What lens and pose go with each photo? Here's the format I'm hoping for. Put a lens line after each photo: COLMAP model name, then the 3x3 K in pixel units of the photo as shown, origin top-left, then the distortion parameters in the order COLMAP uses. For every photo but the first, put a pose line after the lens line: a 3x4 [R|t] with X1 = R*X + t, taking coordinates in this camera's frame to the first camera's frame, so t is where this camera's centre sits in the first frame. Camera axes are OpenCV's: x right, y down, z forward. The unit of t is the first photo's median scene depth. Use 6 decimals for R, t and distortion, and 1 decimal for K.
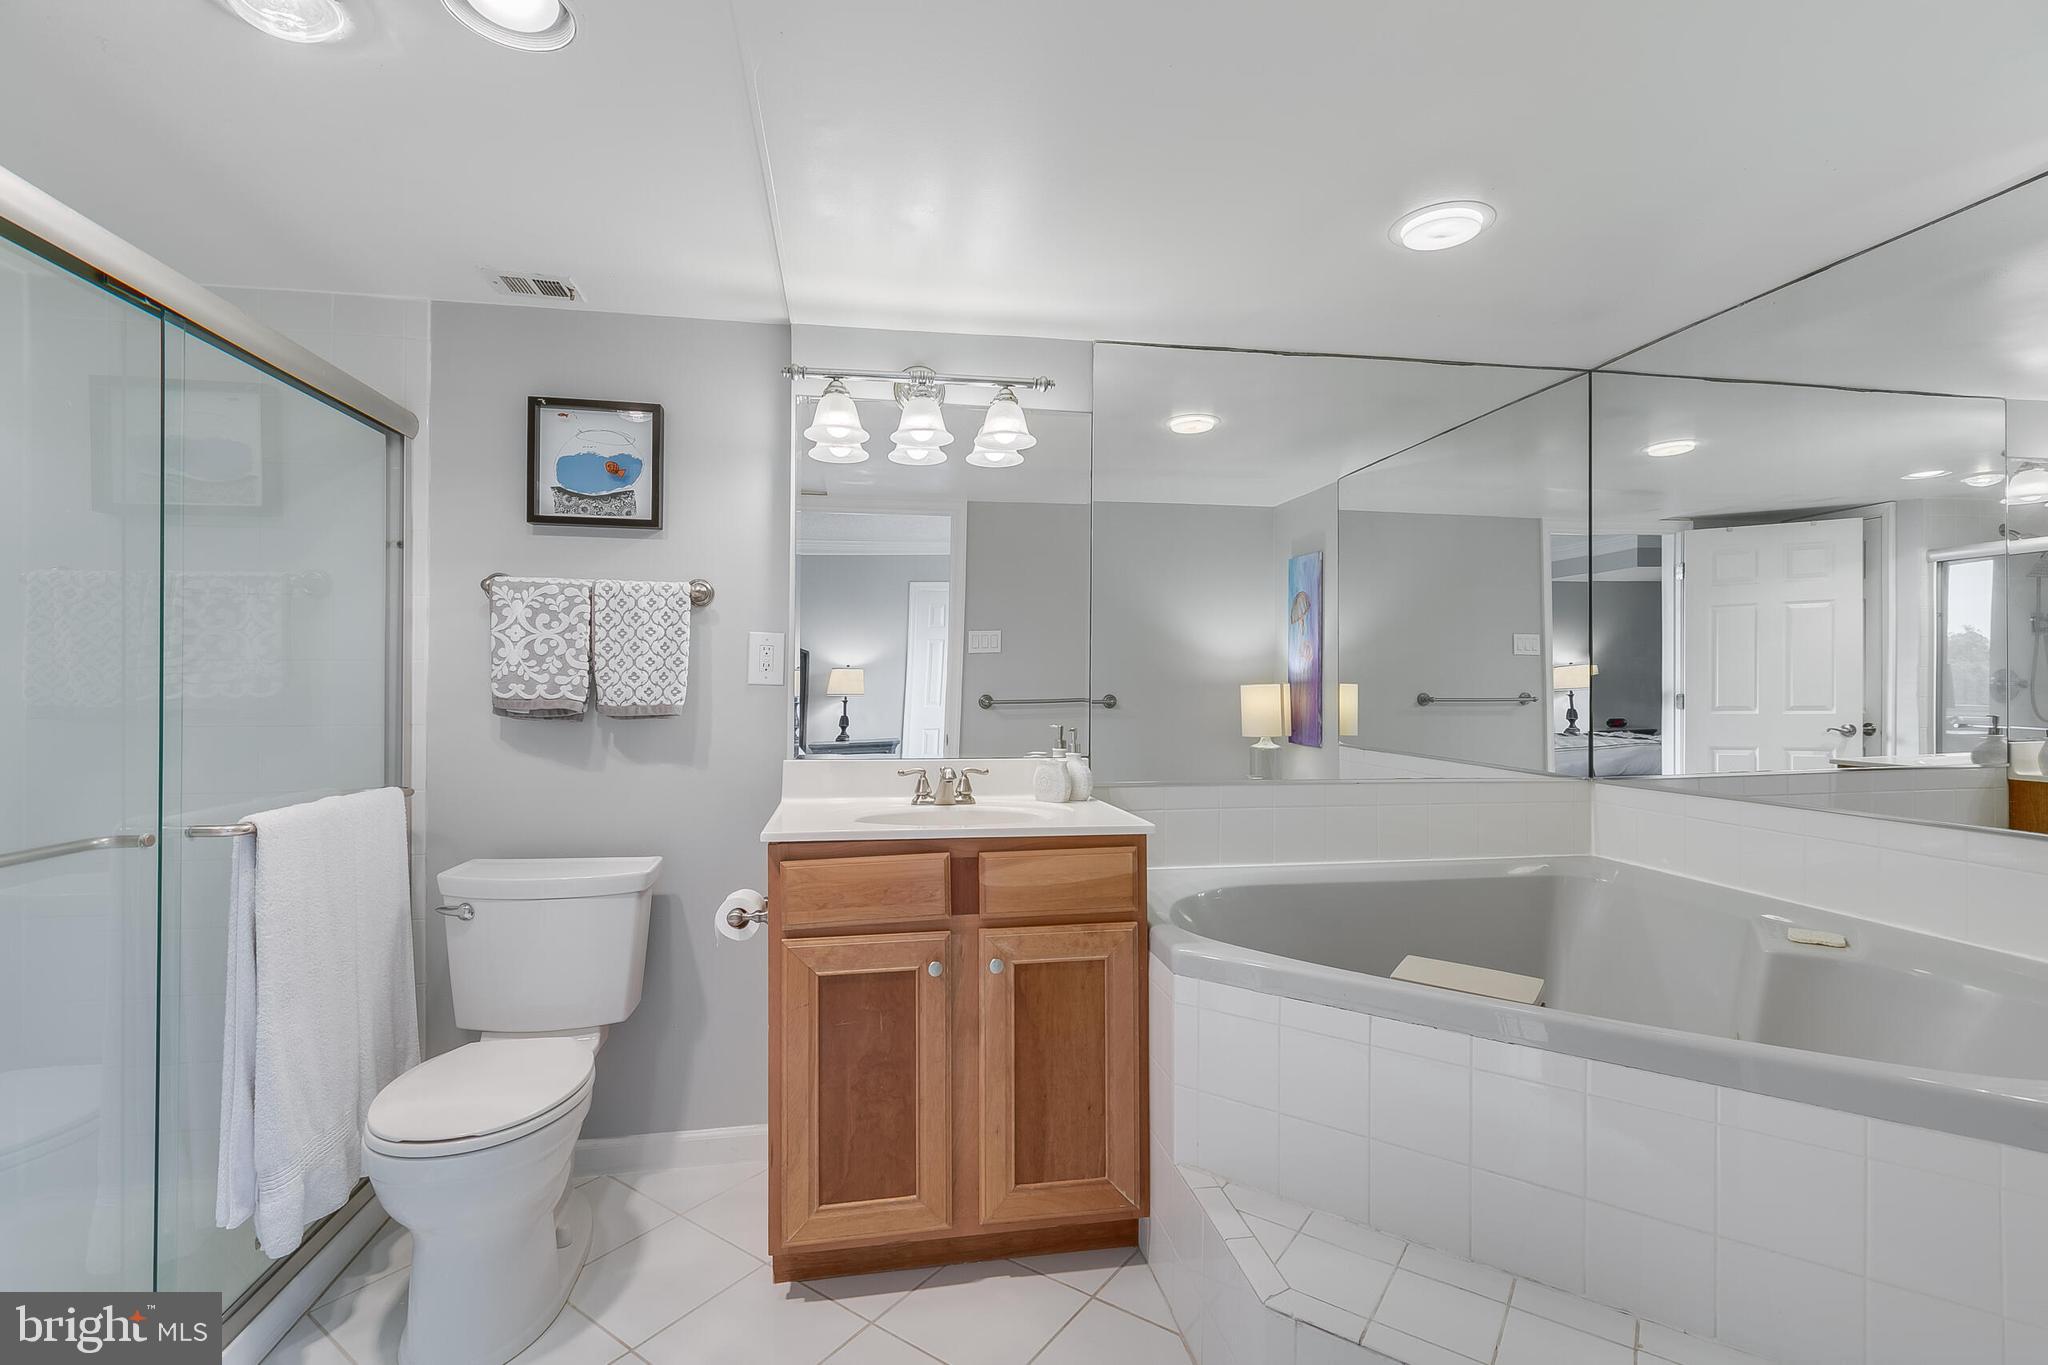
lens RADIAL K [[920.2, 0, 1019.7], [0, 920.2, 690.6], [0, 0, 1]] dist [0.007701, -0.001588]
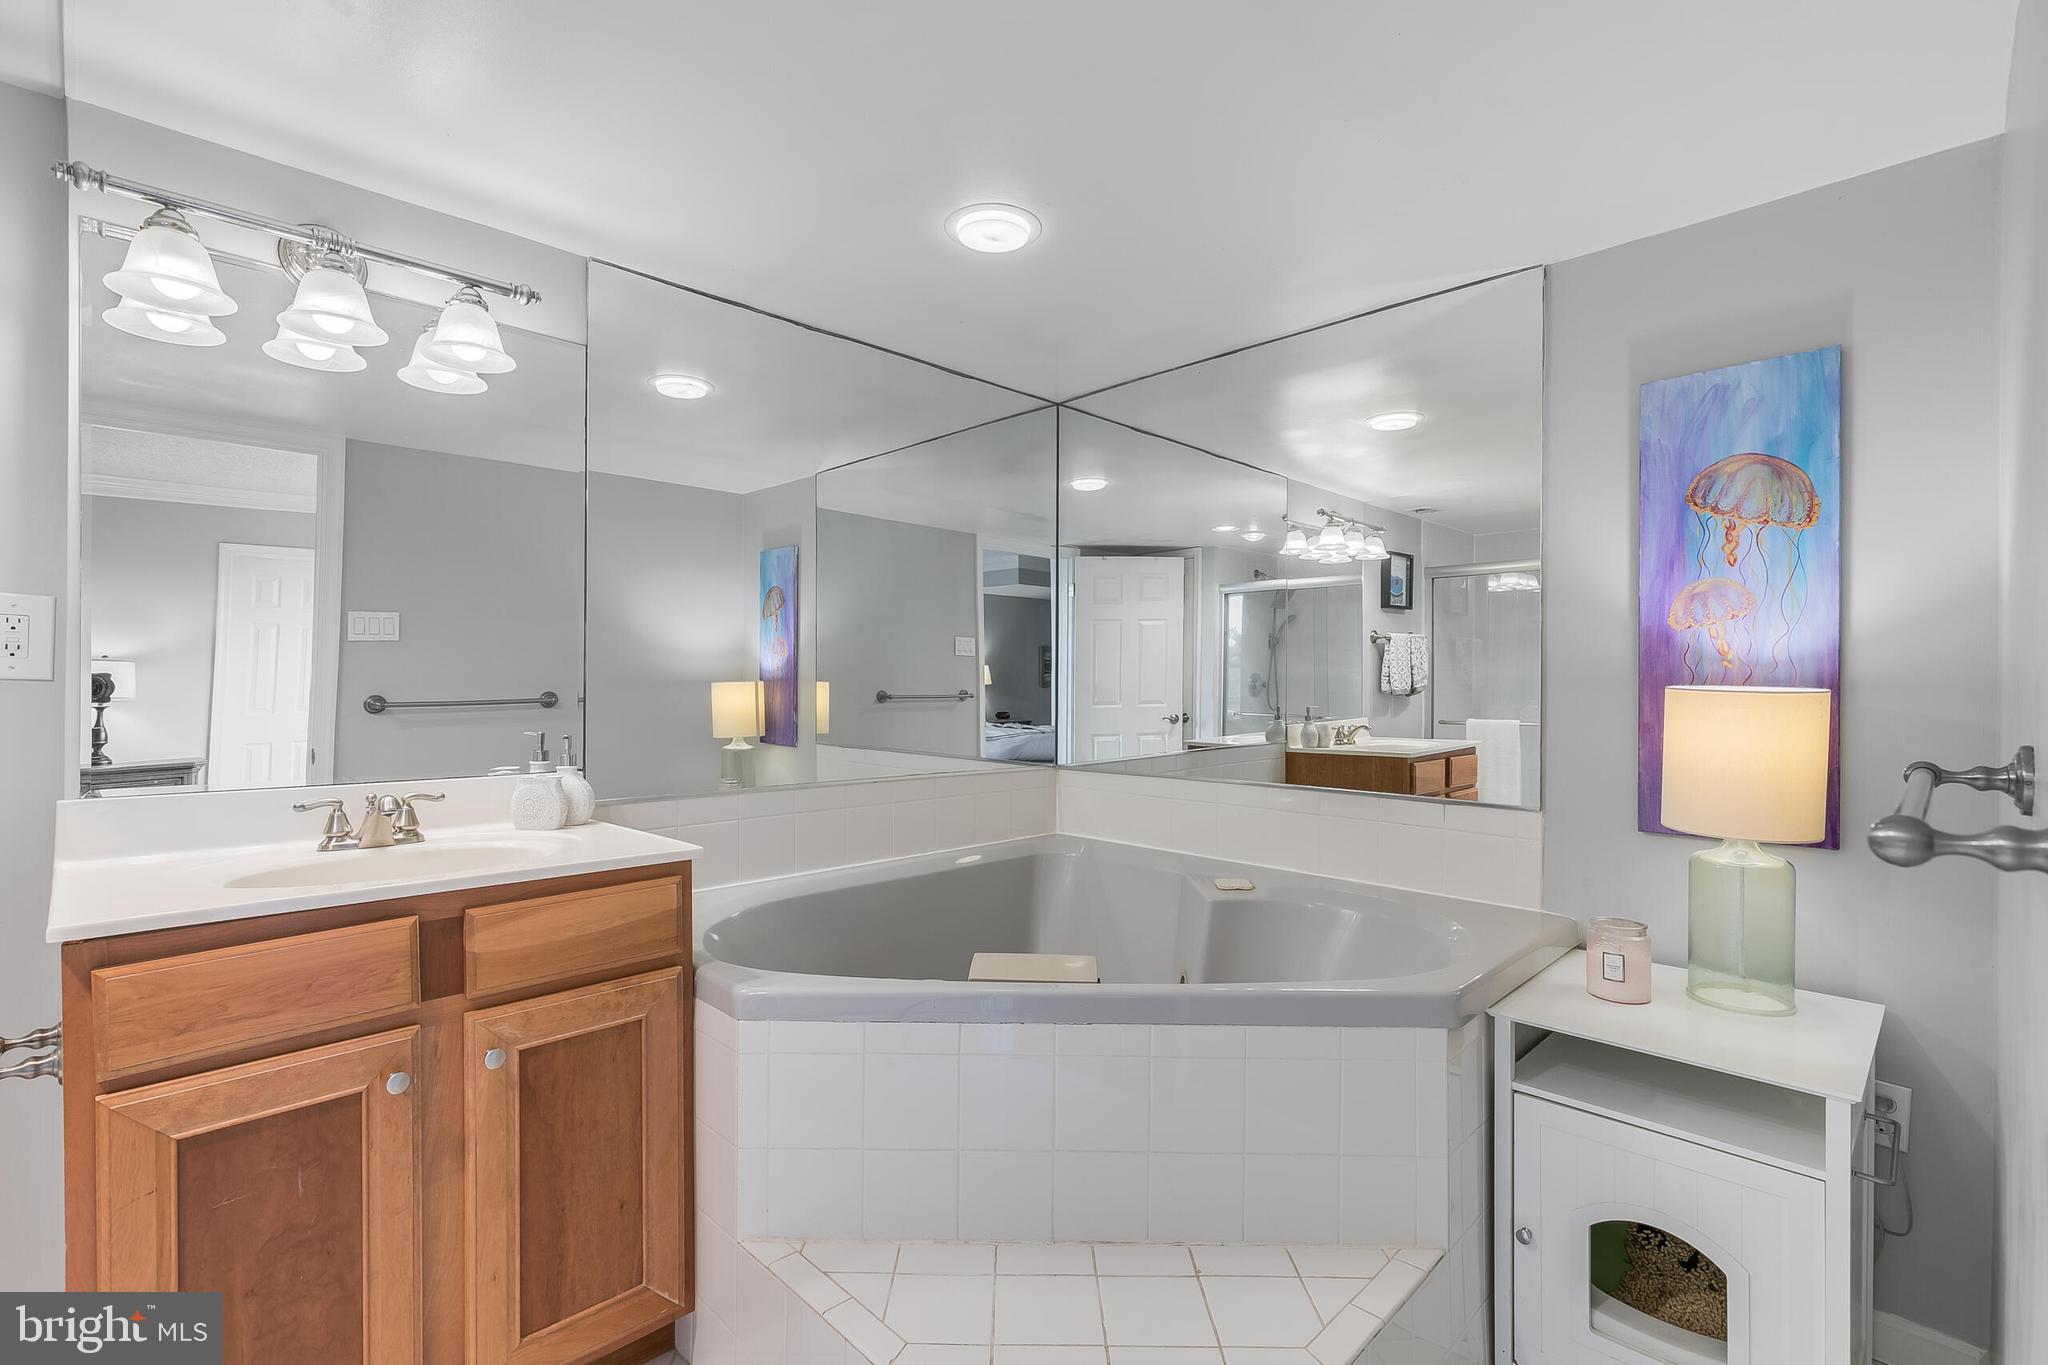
lens RADIAL K [[923.4, 0, 1015.3], [0, 923.4, 698.8], [0, 0, 1]] dist [0.003565, -0.000812]
pose [[0.819862, -0.006898, 0.572519, -0.088342], [0.000586, 0.999937, 0.011208, 0.000458], [-0.572560, -0.008853, 0.819815, 0.124960]]
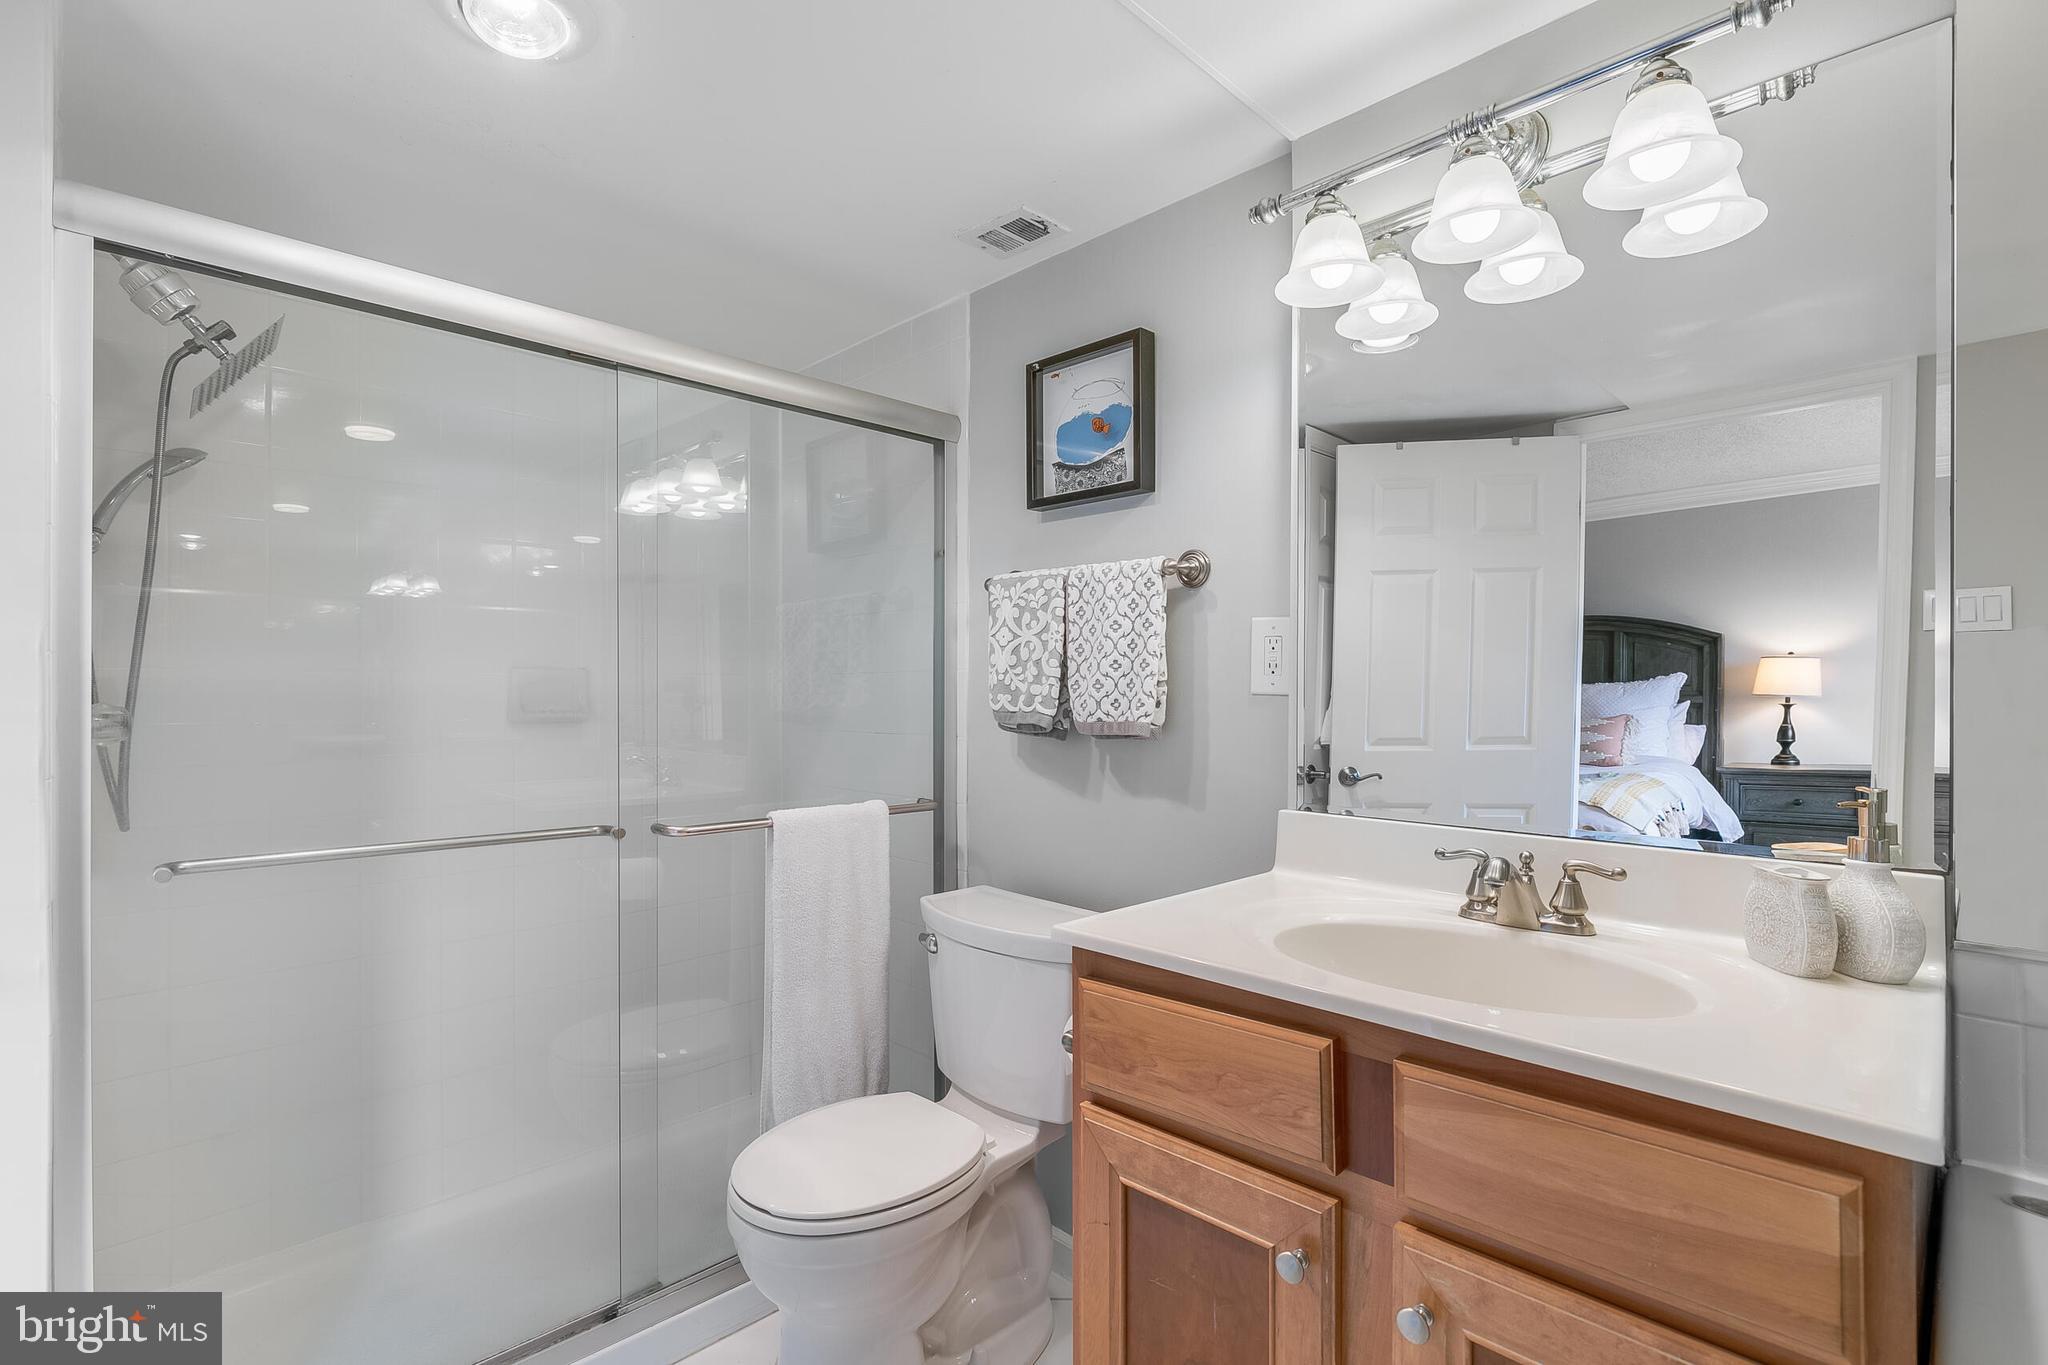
lens RADIAL K [[959.5, 0, 1028.7], [0, 959.5, 688.4], [0, 0, 1]] dist [0.017357, -0.000854]
pose [[0.582947, -0.005630, -0.812491, 0.207634], [-0.002582, 0.999958, -0.008781, -0.004726], [0.812506, 0.007216, 0.582908, 0.475932]]
